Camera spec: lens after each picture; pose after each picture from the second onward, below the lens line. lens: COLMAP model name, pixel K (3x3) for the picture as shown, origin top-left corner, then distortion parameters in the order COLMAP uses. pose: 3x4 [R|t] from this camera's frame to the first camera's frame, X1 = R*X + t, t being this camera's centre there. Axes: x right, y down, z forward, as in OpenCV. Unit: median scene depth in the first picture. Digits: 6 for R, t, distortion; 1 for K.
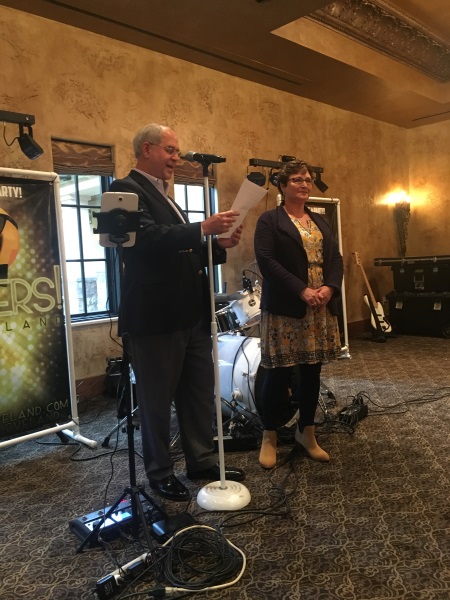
lens RADIAL K [[499.4, 0, 226.7], [0, 499.4, 301.2], [0, 0, 1]] dist [0.009014, -0.003331]
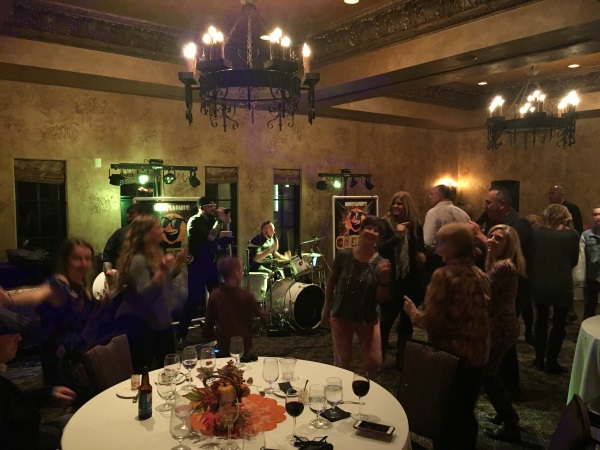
lens RADIAL K [[499.4, 0, 299.1], [0, 499.4, 224.1], [0, 0, 1]] dist [0.009014, -0.003331]
pose [[0.988479, 0.060539, -0.138727, 0.184178], [-0.061367, 0.998114, -0.001697, -0.088966], [0.138363, 0.010191, 0.990329, -0.547098]]
